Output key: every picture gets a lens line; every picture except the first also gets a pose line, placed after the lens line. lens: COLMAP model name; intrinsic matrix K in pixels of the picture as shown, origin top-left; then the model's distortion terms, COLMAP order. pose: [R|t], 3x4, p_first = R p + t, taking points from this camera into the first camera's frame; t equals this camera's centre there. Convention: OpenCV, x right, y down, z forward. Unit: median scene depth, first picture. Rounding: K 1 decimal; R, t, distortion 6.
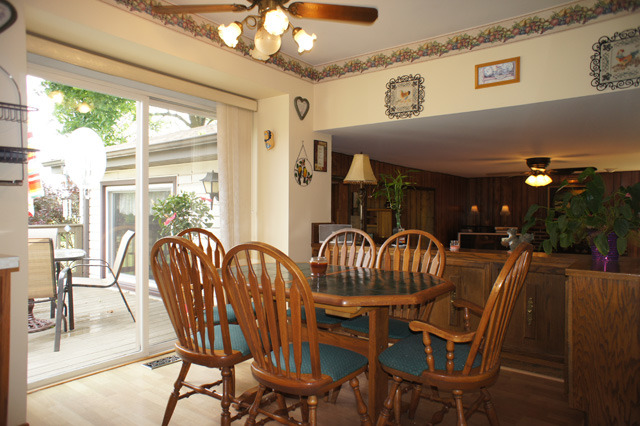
lens RADIAL K [[435.5, 0, 312.5], [0, 435.5, 215.7], [0, 0, 1]] dist [-0.064349, 0.094802]
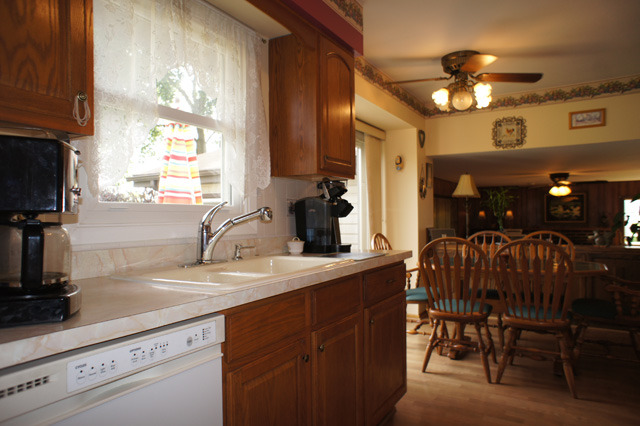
lens RADIAL K [[435.5, 0, 312.5], [0, 435.5, 215.7], [0, 0, 1]] dist [-0.064349, 0.094802]
pose [[0.993832, -0.014005, 0.110004, -0.546537], [0.015558, 0.999791, -0.013270, -0.008458], [-0.109795, 0.014900, 0.993843, -0.262630]]
